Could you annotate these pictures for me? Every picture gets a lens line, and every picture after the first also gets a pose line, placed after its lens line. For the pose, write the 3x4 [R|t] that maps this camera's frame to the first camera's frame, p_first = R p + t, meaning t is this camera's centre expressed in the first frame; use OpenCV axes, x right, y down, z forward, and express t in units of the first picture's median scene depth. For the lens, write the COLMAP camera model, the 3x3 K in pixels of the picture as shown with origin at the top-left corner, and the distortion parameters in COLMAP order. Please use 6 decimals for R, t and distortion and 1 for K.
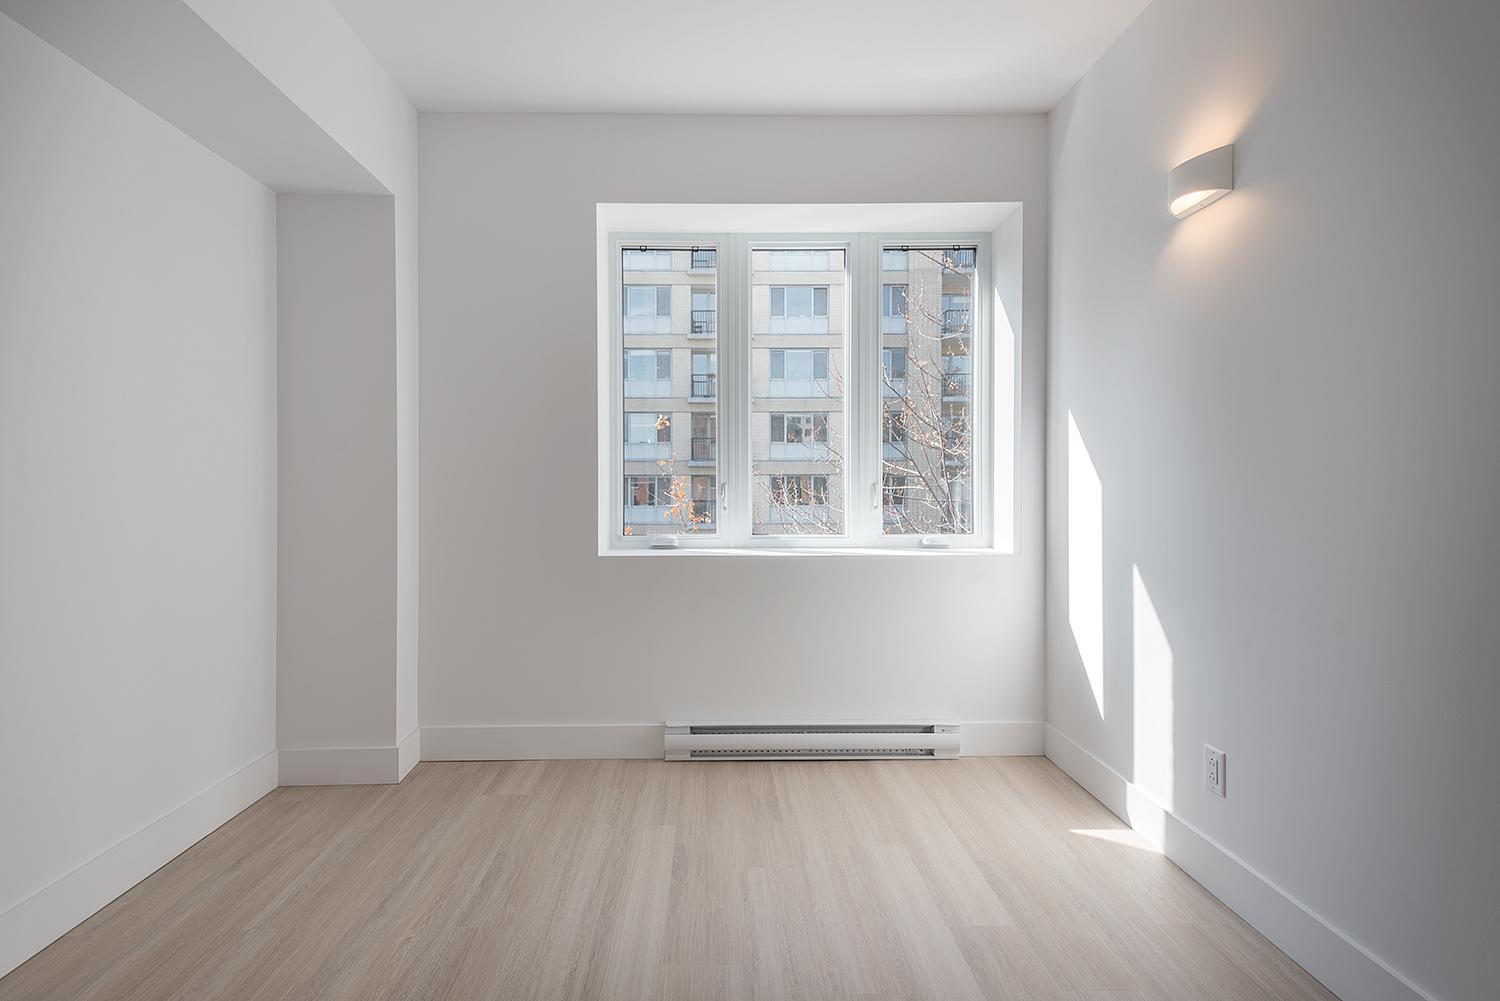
lens RADIAL K [[689.9, 0, 726.0], [0, 689.9, 476.2], [0, 0, 1]] dist [0.029652, -0.001195]
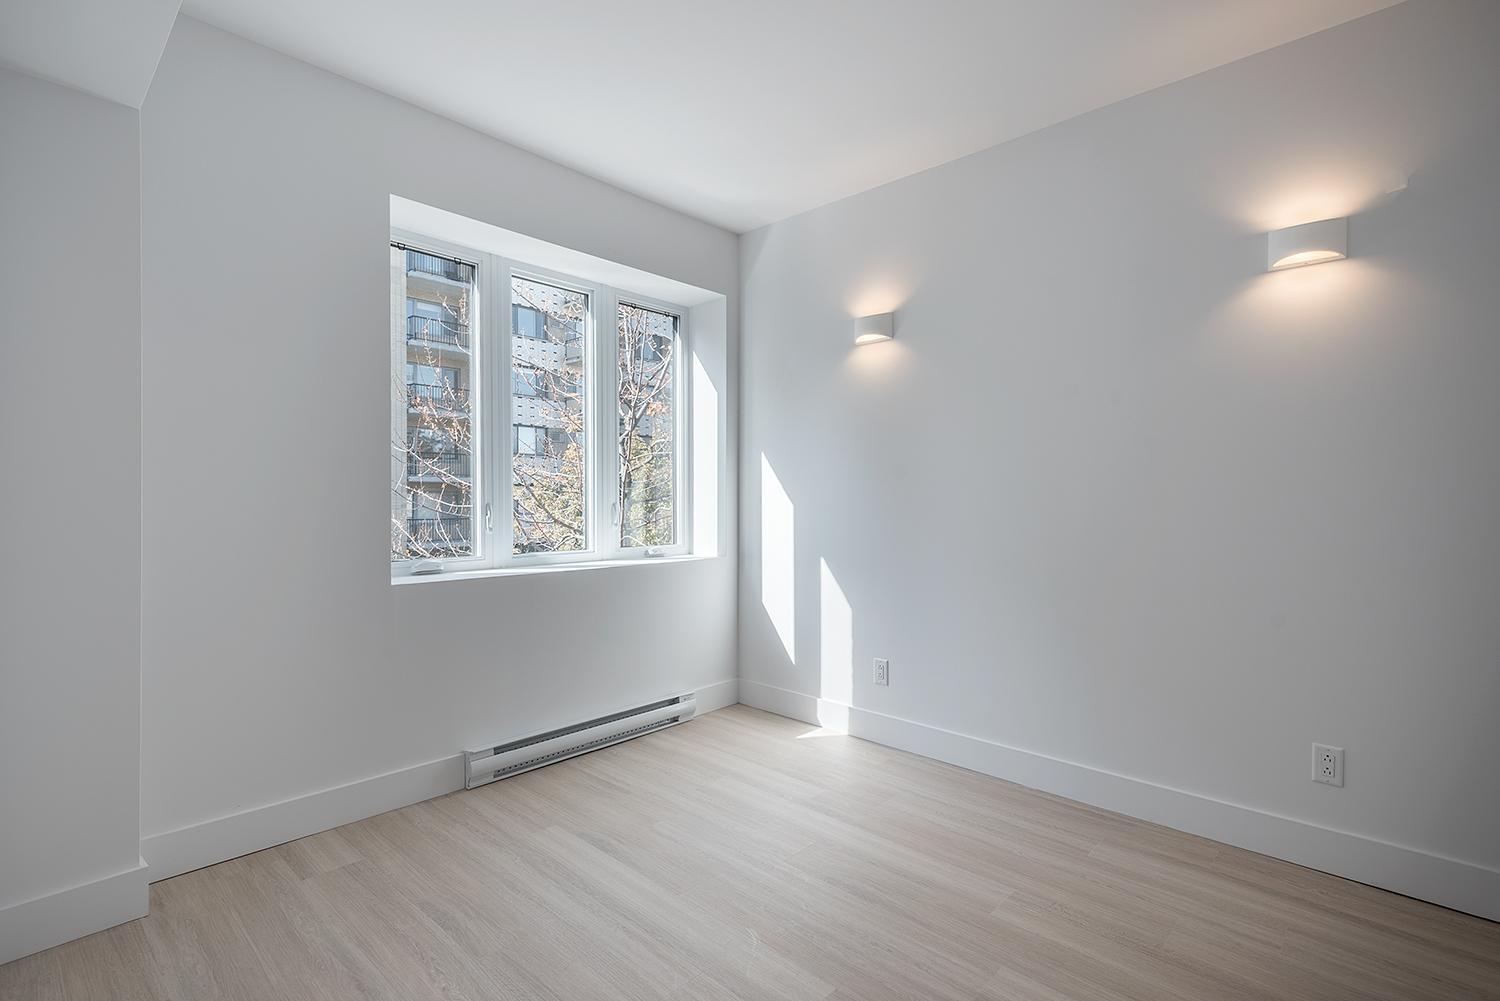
lens RADIAL K [[689.9, 0, 767.8], [0, 689.9, 488.3], [0, 0, 1]] dist [0.033039, -0.016370]
pose [[0.690796, 0.016302, 0.722866, -0.509183], [-0.011742, 0.999867, -0.011327, -0.006696], [-0.722954, -0.000664, 0.690896, 0.018505]]
